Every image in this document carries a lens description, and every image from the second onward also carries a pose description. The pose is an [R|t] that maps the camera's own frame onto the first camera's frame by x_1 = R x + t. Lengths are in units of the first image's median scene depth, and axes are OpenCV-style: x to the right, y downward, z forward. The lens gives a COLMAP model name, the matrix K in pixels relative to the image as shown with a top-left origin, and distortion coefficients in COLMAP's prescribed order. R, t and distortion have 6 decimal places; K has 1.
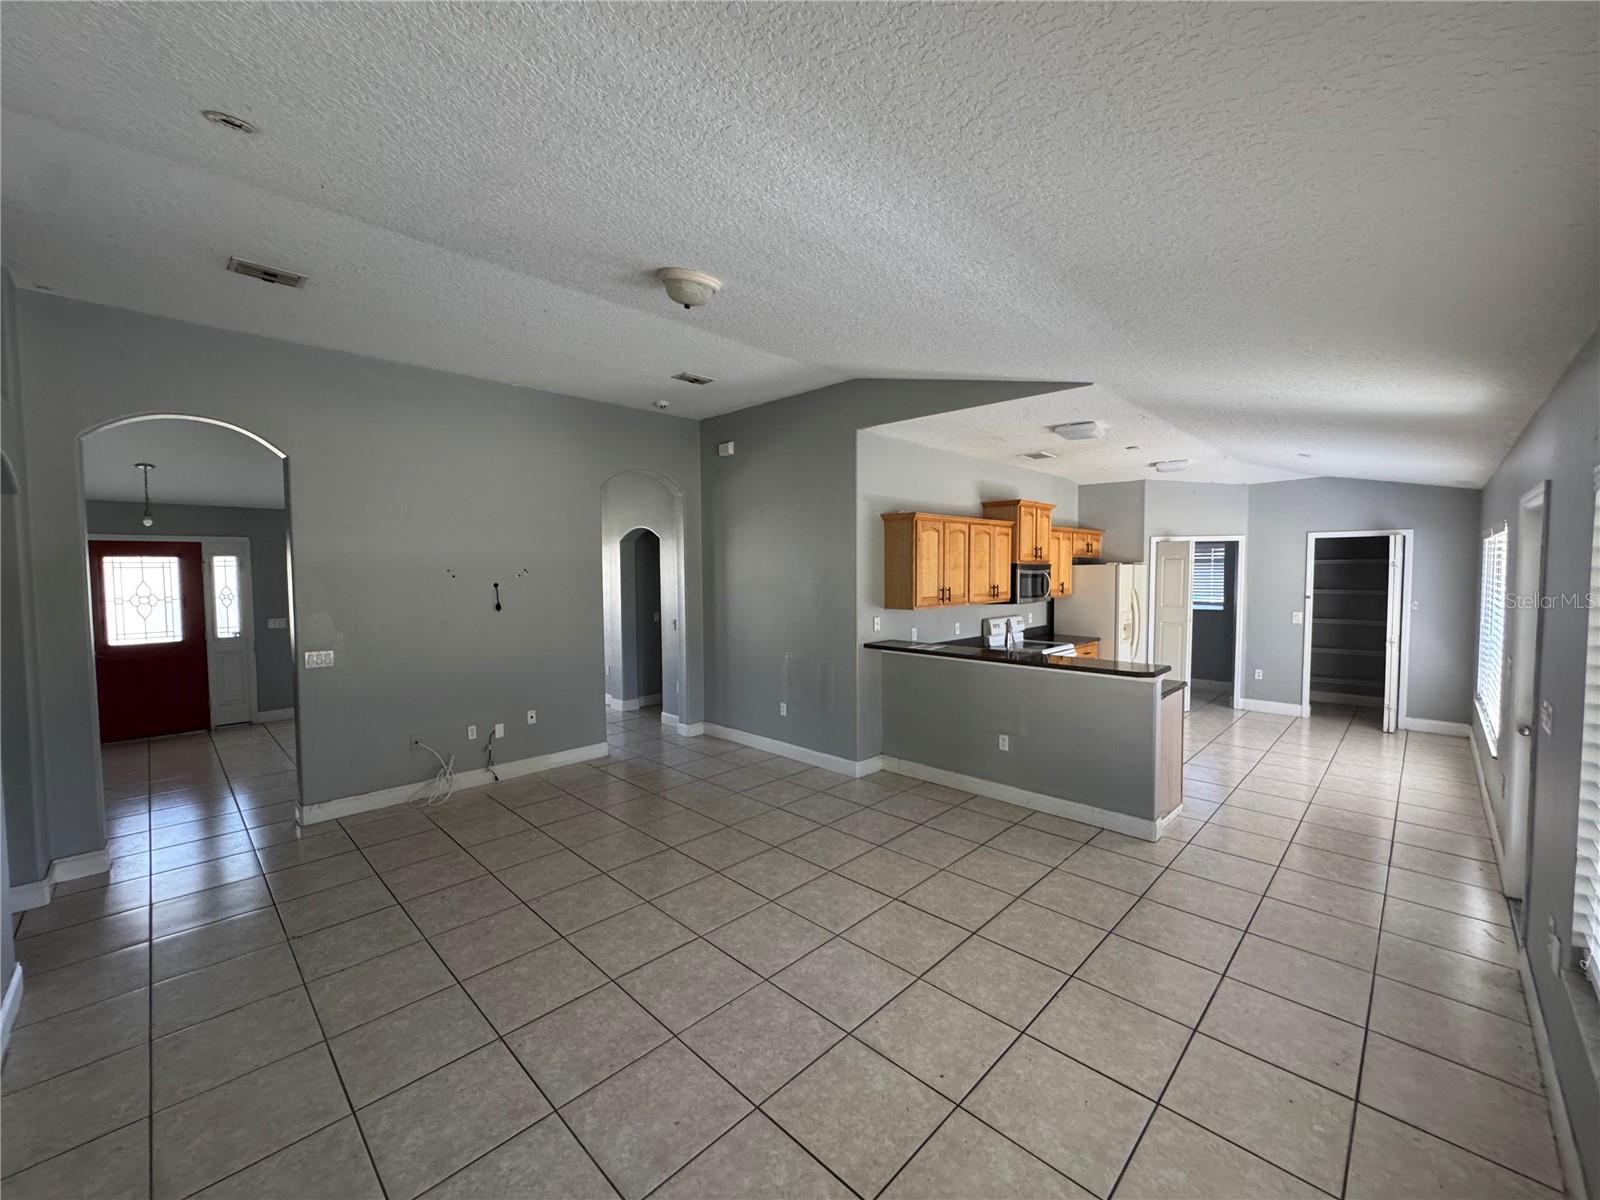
lens RADIAL K [[641.9, 0, 796.8], [0, 641.9, 599.5], [0, 0, 1]] dist [-0.001693, -0.001273]
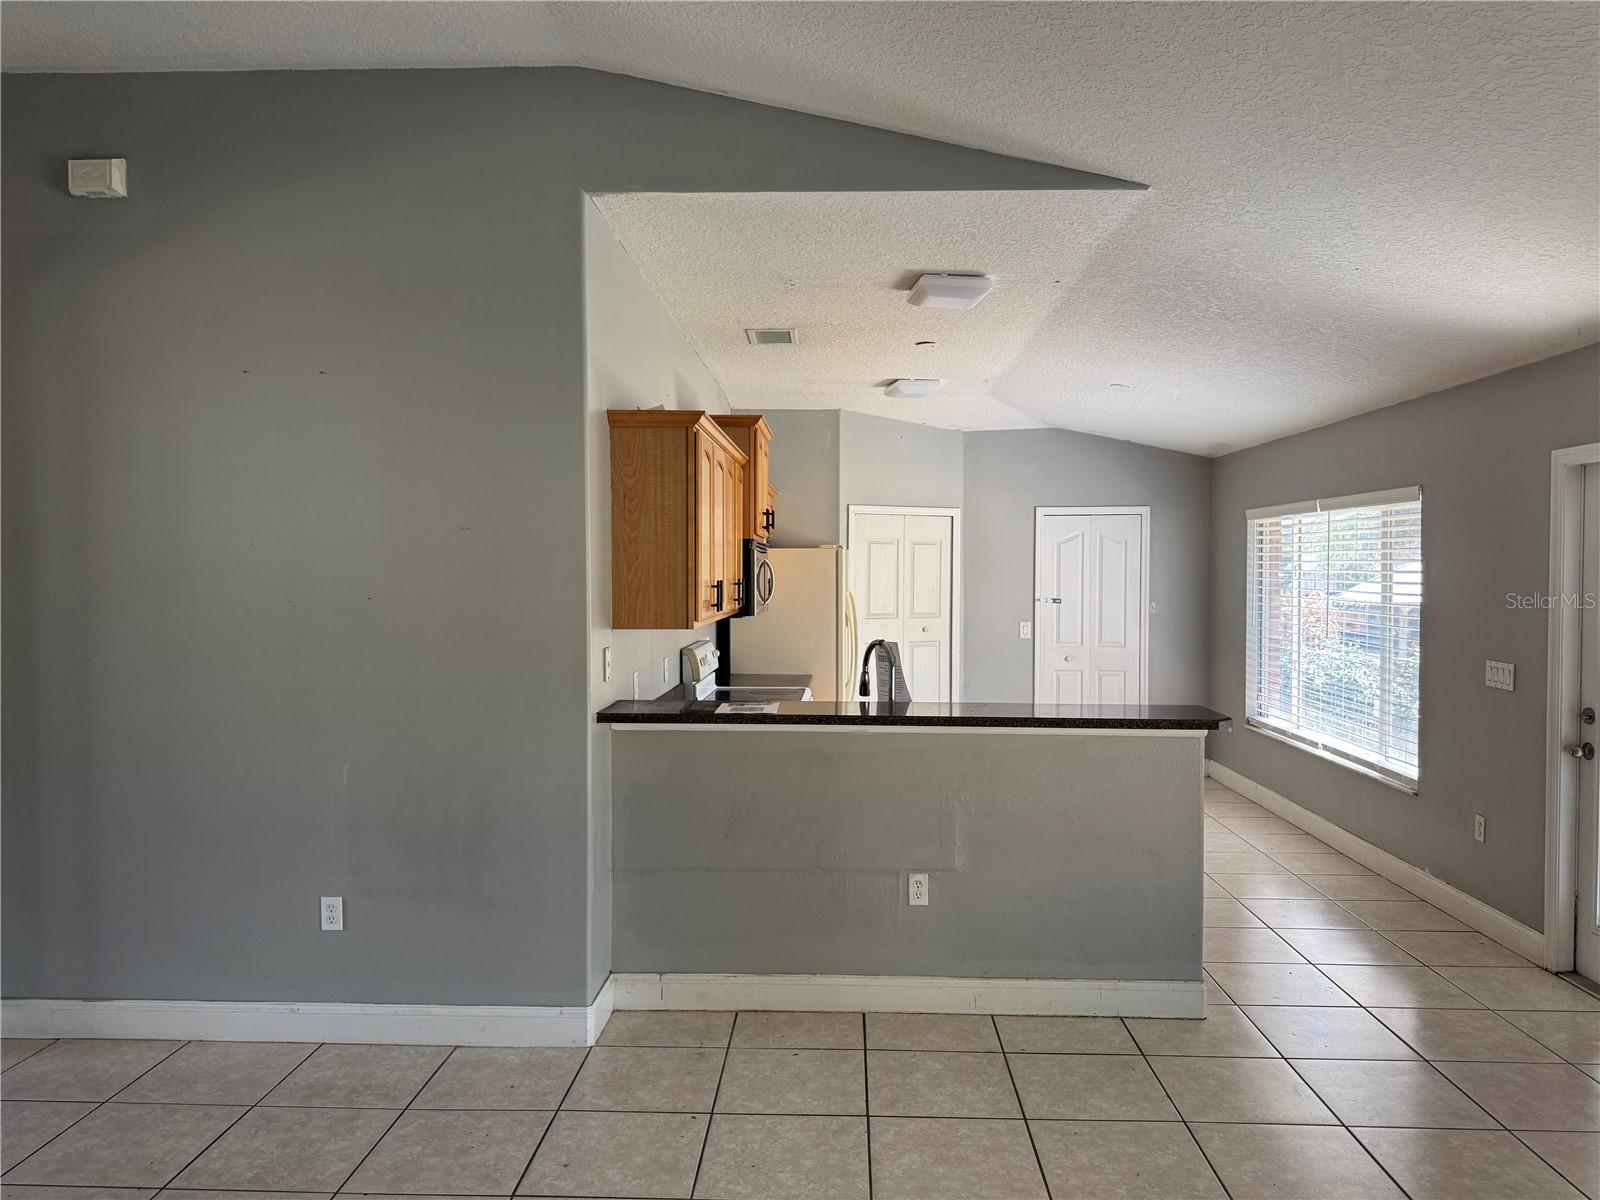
lens RADIAL K [[1127.3, 0, 803.0], [0, 1127.3, 593.2], [0, 0, 1]] dist [0.053728, -0.048252]
pose [[0.737741, -0.006943, 0.675049, -0.230984], [0.028722, 0.999365, -0.021110, 0.008393], [-0.674473, 0.034963, 0.737471, 0.292690]]
